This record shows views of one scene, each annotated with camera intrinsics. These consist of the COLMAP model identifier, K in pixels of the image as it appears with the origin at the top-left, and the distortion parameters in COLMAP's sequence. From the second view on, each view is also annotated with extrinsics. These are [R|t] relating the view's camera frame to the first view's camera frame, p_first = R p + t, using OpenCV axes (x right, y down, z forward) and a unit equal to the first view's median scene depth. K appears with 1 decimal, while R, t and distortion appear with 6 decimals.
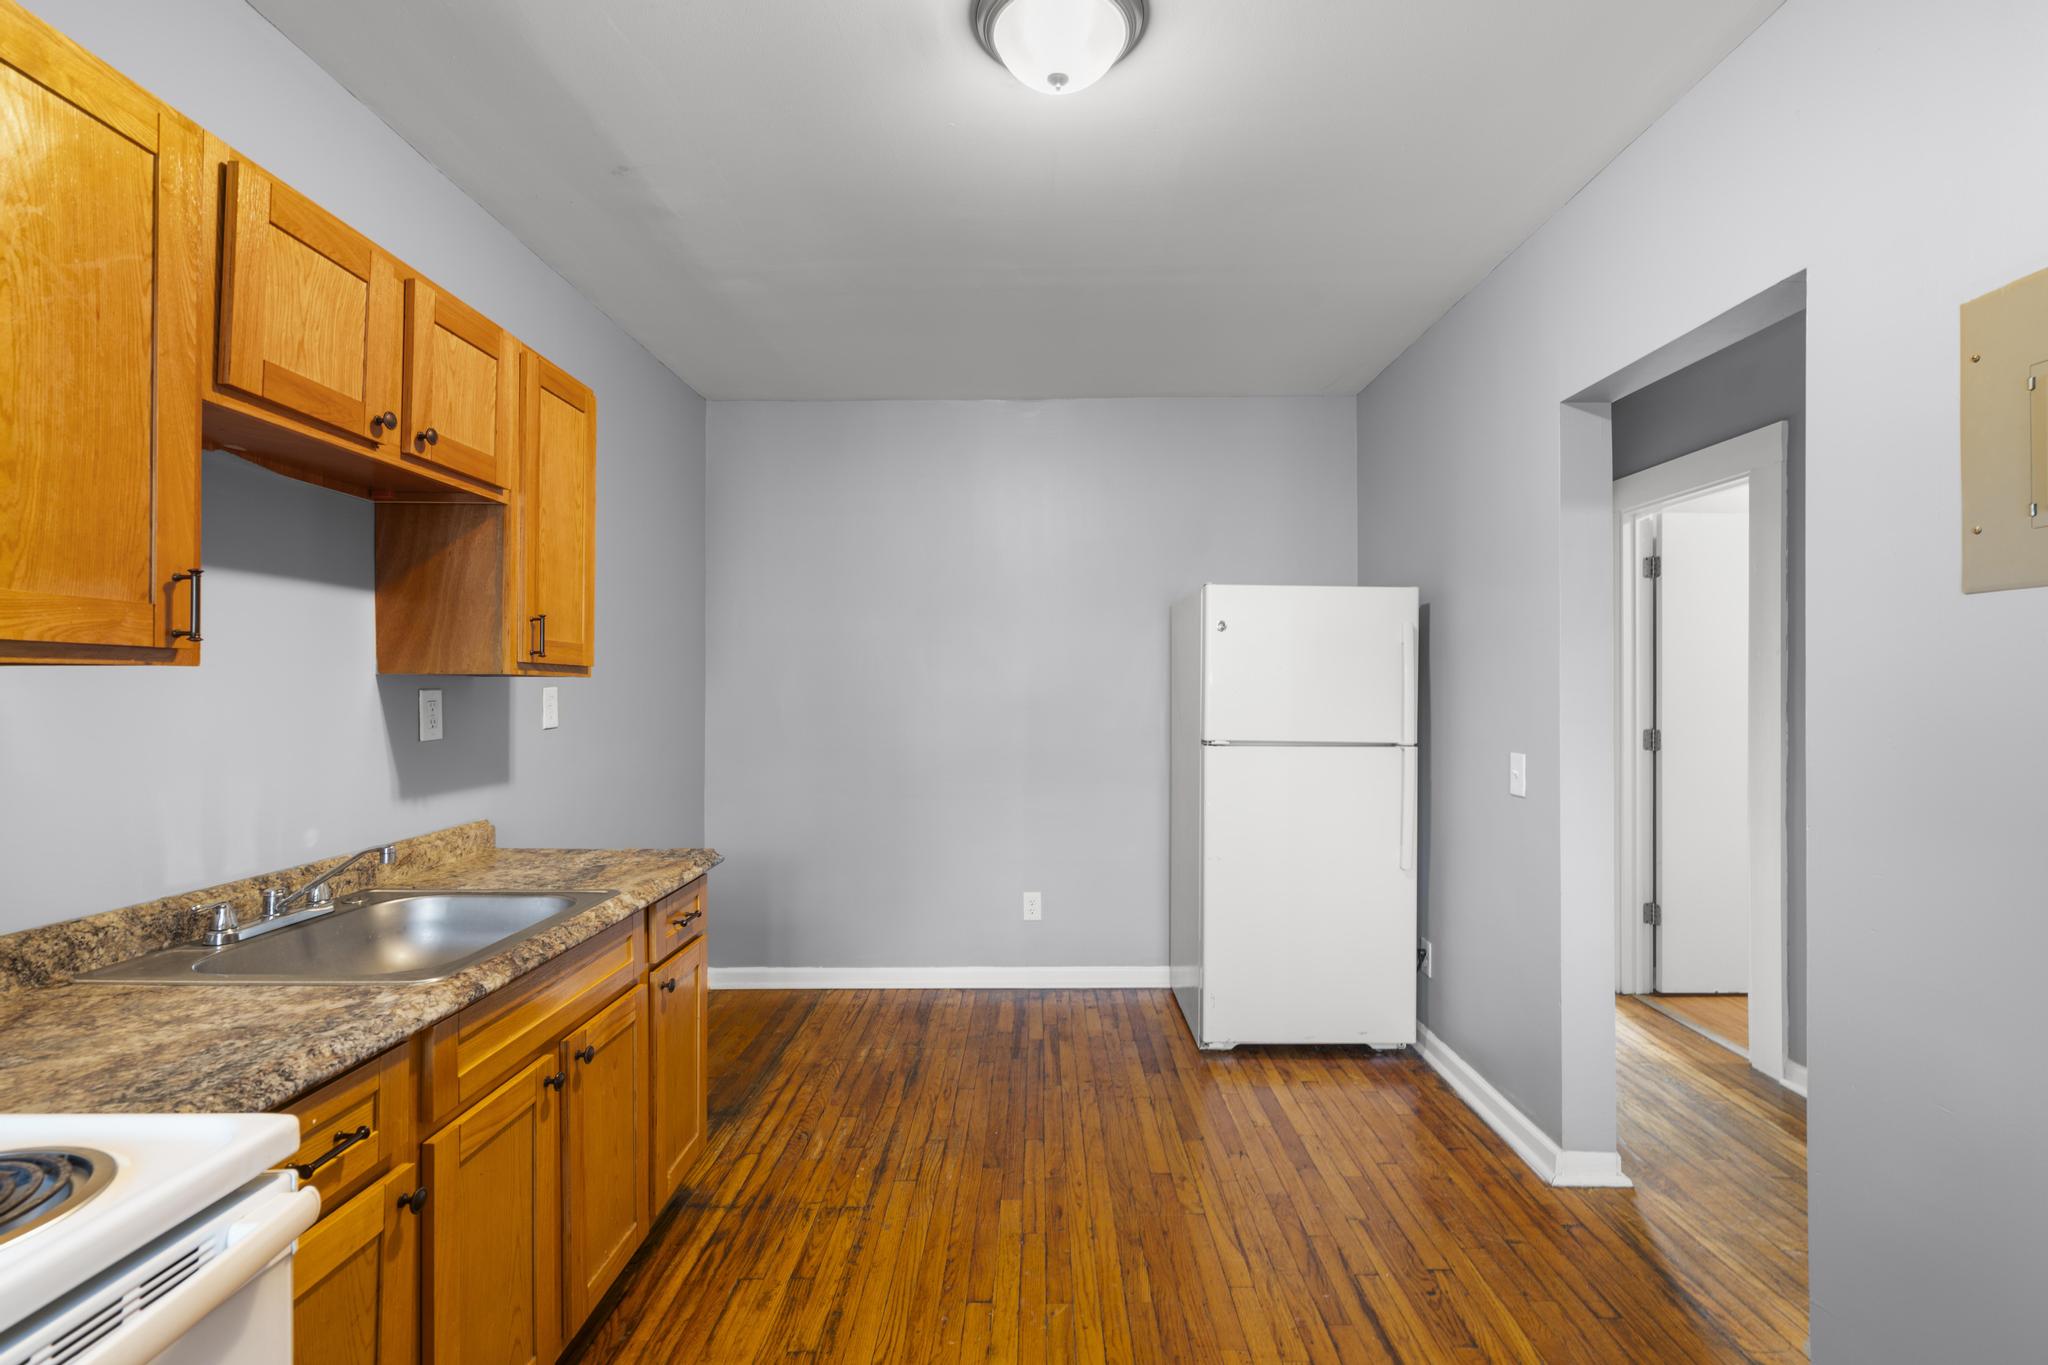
lens RADIAL K [[921.7, 0, 1034.6], [0, 921.7, 681.3], [0, 0, 1]] dist [-0.005238, 0.002646]
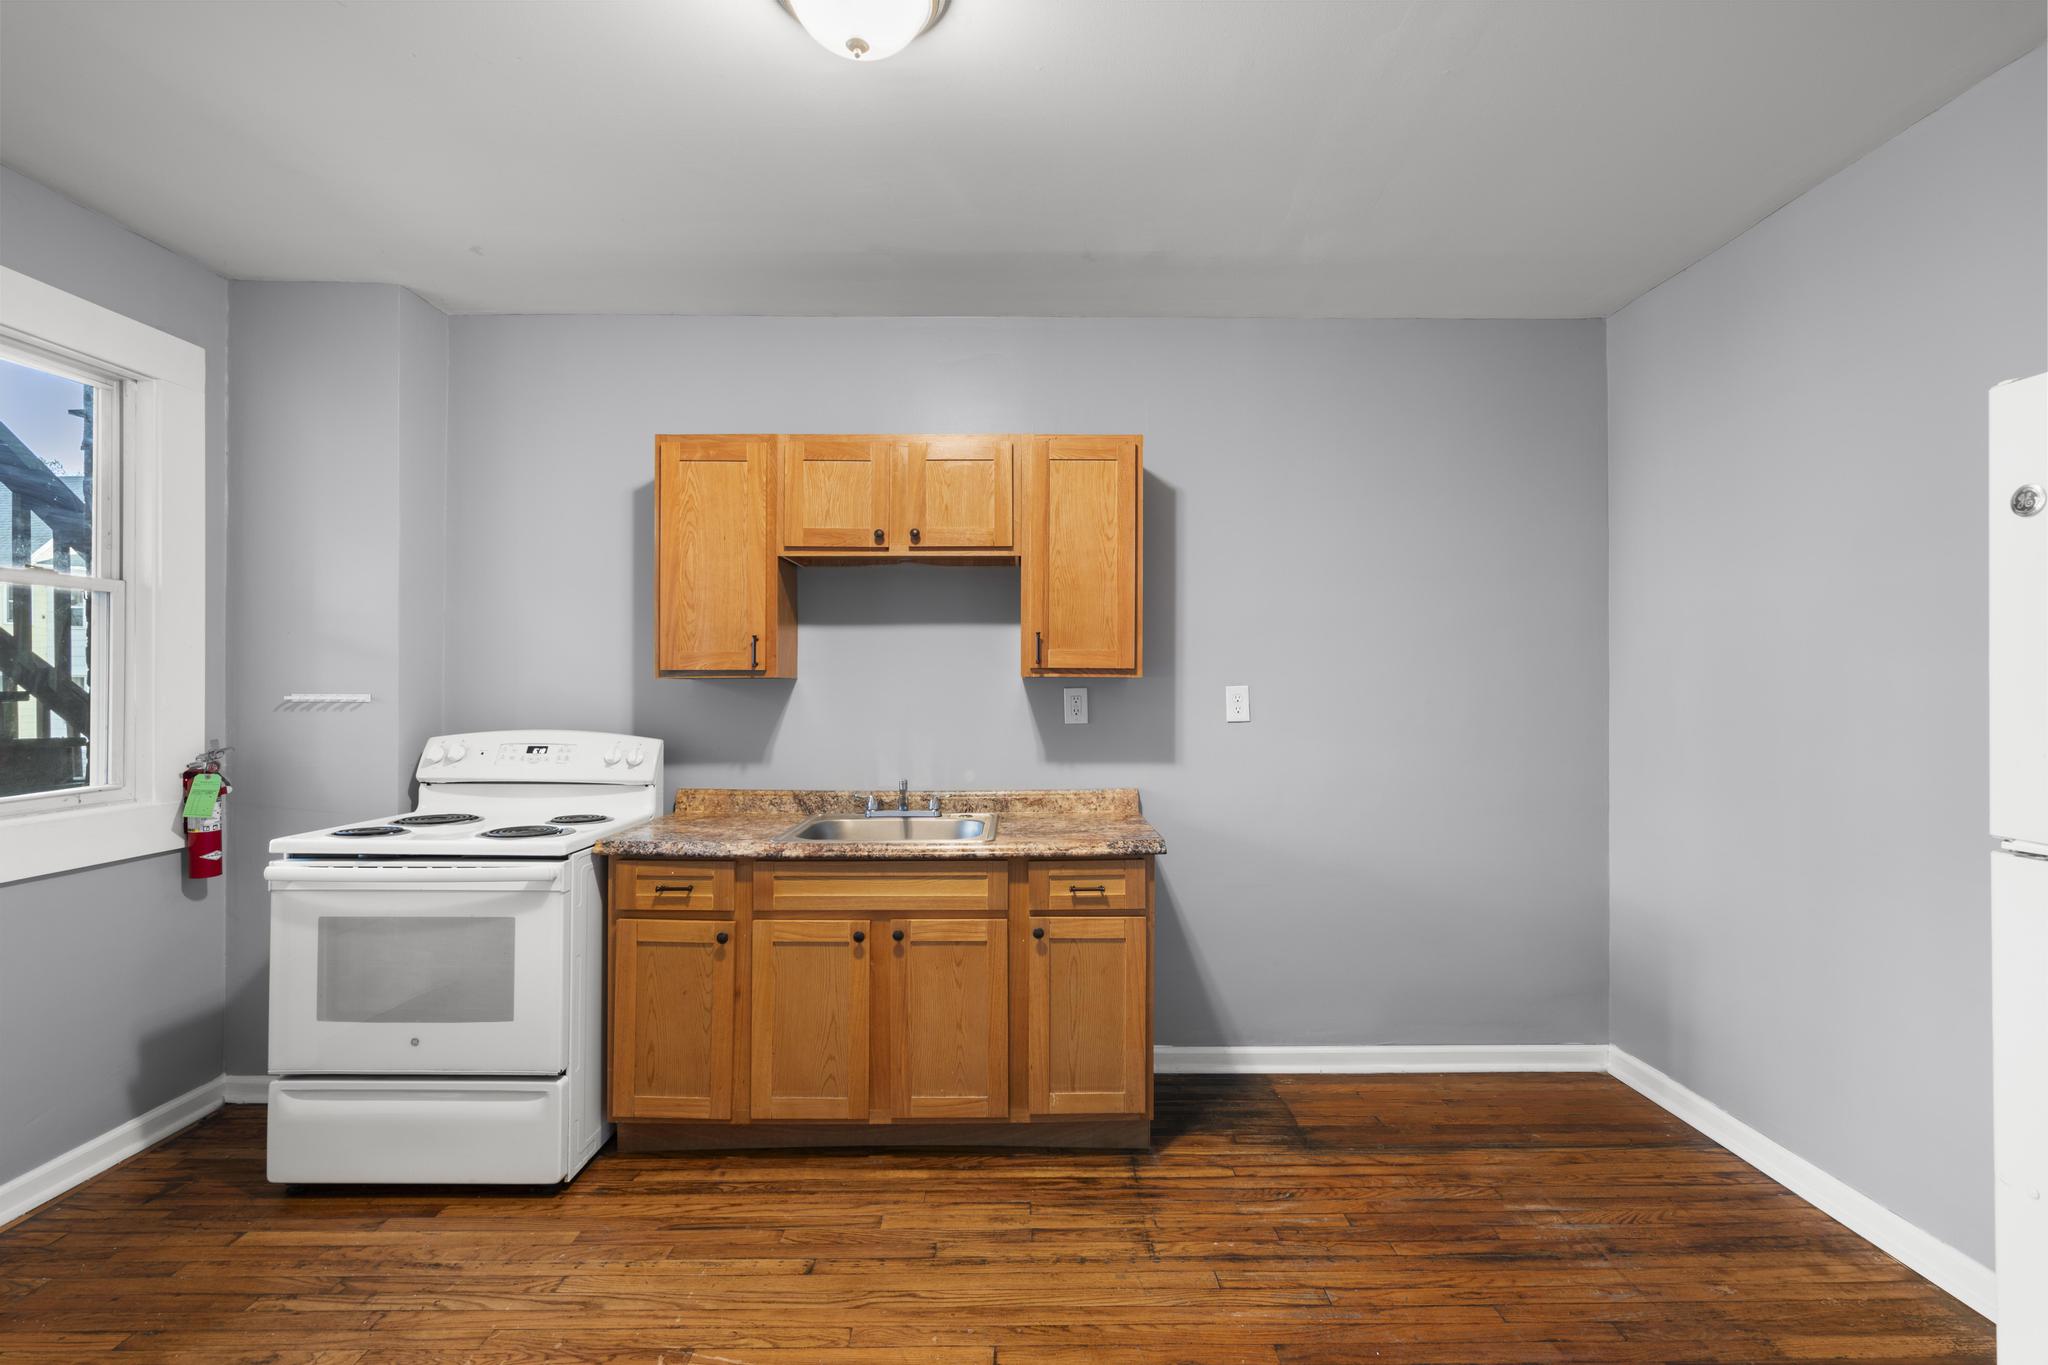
lens RADIAL K [[921.7, 0, 1031.5], [0, 921.7, 685.4], [0, 0, 1]] dist [-0.005238, 0.002646]
pose [[0.016739, -0.000724, -0.999860, 0.763396], [0.008843, 0.999961, -0.000576, 0.004746], [0.999821, -0.008832, 0.016745, 0.910716]]
